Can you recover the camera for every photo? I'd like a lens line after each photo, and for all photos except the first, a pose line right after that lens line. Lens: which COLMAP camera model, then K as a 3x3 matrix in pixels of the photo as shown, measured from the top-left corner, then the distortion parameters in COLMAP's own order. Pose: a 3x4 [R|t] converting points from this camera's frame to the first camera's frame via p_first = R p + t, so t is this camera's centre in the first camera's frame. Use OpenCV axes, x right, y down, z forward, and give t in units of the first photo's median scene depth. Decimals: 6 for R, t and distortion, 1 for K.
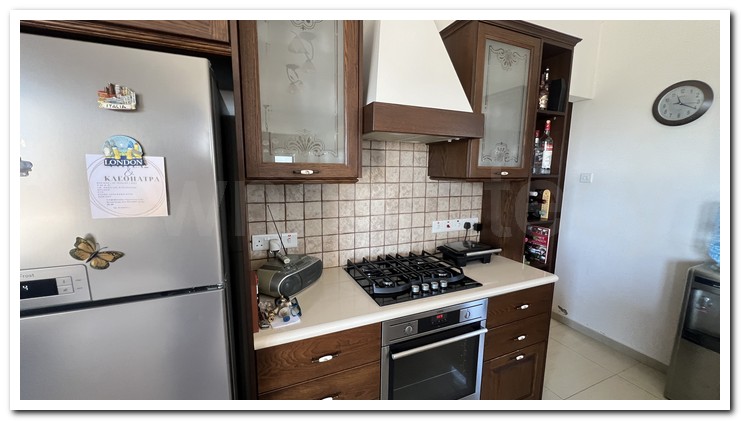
lens RADIAL K [[280.3, 0, 368.4], [0, 280.3, 210.4], [0, 0, 1]] dist [-0.002285, -0.000106]
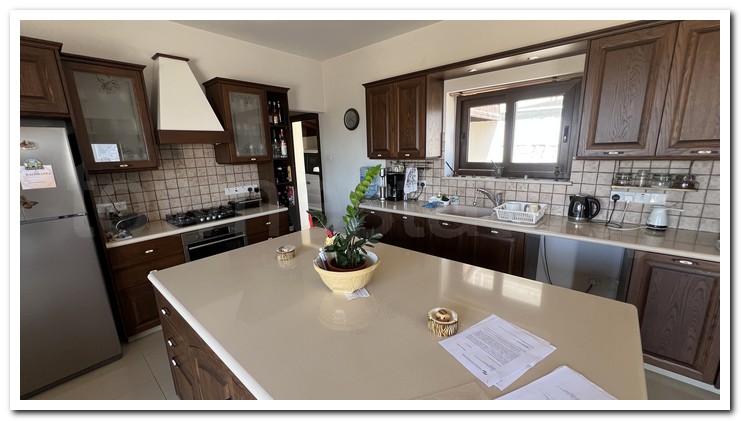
lens RADIAL K [[280.3, 0, 368.4], [0, 280.3, 210.4], [0, 0, 1]] dist [-0.002285, -0.000106]
pose [[0.899256, -0.130254, 0.417580, 0.319195], [0.101248, 0.990692, 0.090986, 0.116131], [-0.425544, -0.039541, 0.904074, -1.046204]]
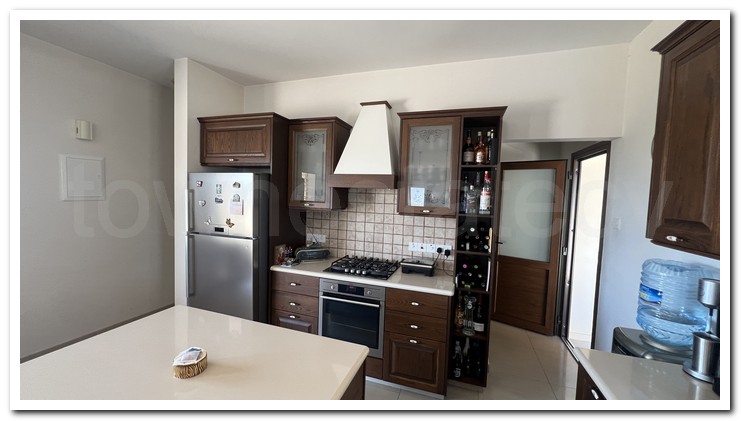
lens RADIAL K [[280.3, 0, 368.4], [0, 280.3, 210.4], [0, 0, 1]] dist [-0.002285, -0.000106]
pose [[0.742705, 0.054883, -0.667366, 1.139020], [-0.124264, 0.990621, -0.056825, -0.016417], [0.657988, 0.125134, 0.742559, -0.247473]]
